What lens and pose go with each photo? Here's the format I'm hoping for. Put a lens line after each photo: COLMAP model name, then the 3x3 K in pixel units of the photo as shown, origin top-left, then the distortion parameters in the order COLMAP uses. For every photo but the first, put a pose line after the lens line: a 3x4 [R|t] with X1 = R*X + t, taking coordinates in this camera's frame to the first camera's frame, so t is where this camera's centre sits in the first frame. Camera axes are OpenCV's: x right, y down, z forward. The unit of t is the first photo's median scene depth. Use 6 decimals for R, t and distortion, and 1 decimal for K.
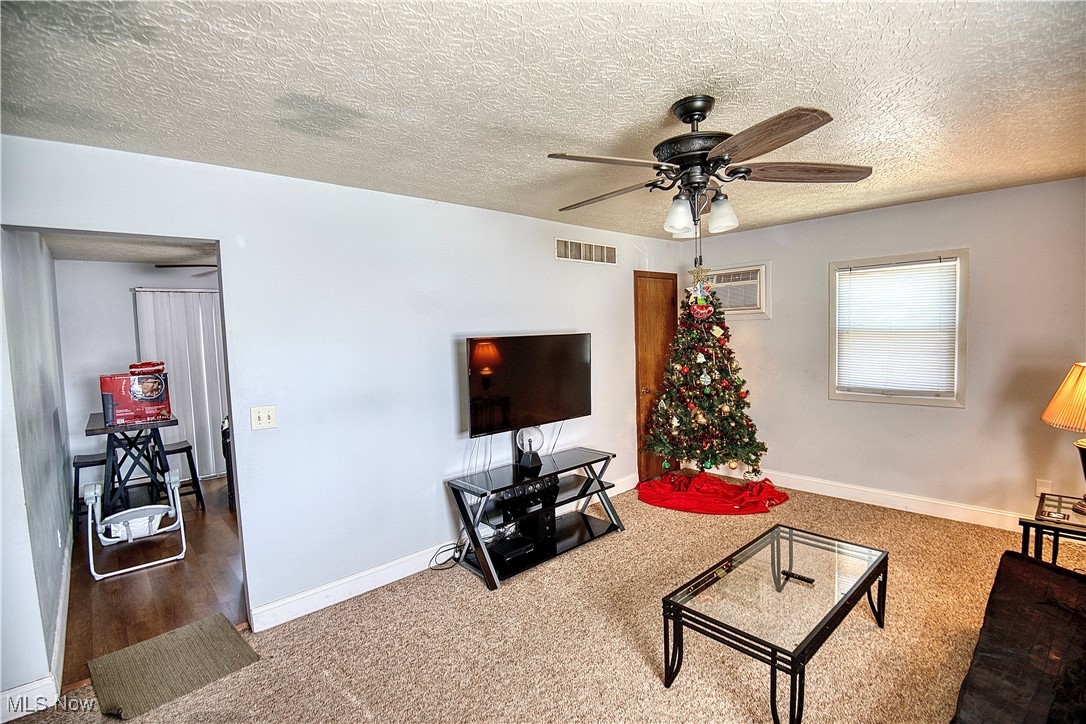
lens RADIAL K [[500.6, 0, 546.4], [0, 500.6, 366.0], [0, 0, 1]] dist [-0.003174, -0.023681]
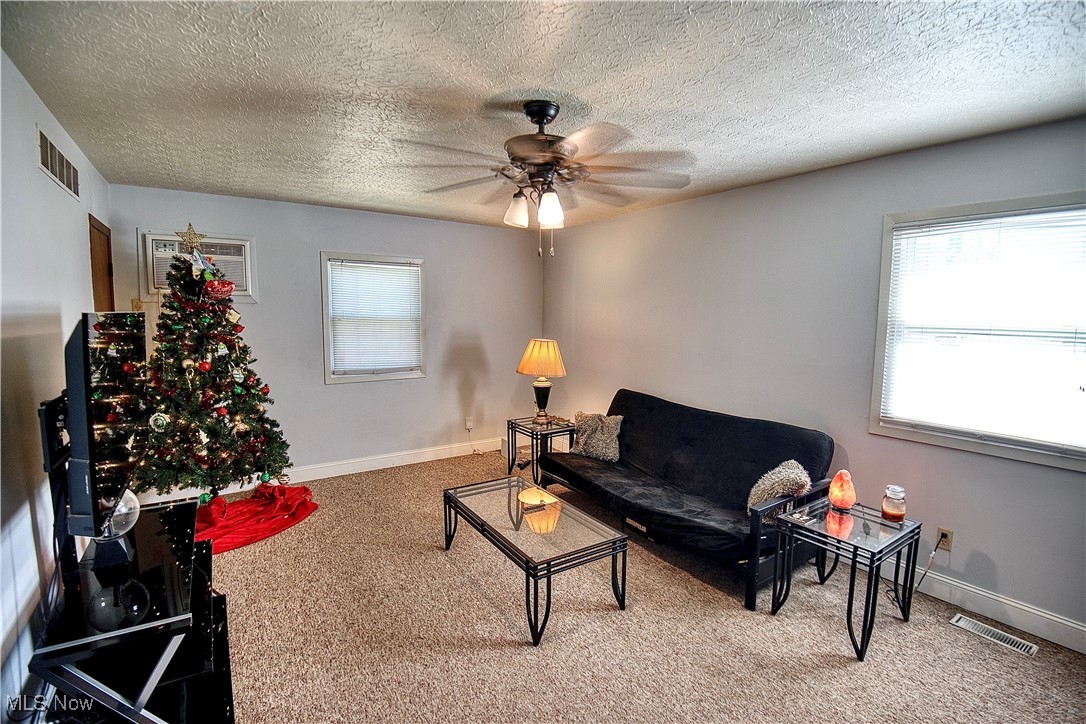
lens RADIAL K [[500.6, 0, 546.4], [0, 500.6, 366.0], [0, 0, 1]] dist [-0.003174, -0.023681]
pose [[0.142016, -0.068899, 0.987464, -0.454667], [0.054261, 0.996617, 0.061734, -0.012416], [-0.988376, 0.044813, 0.145274, 0.462810]]
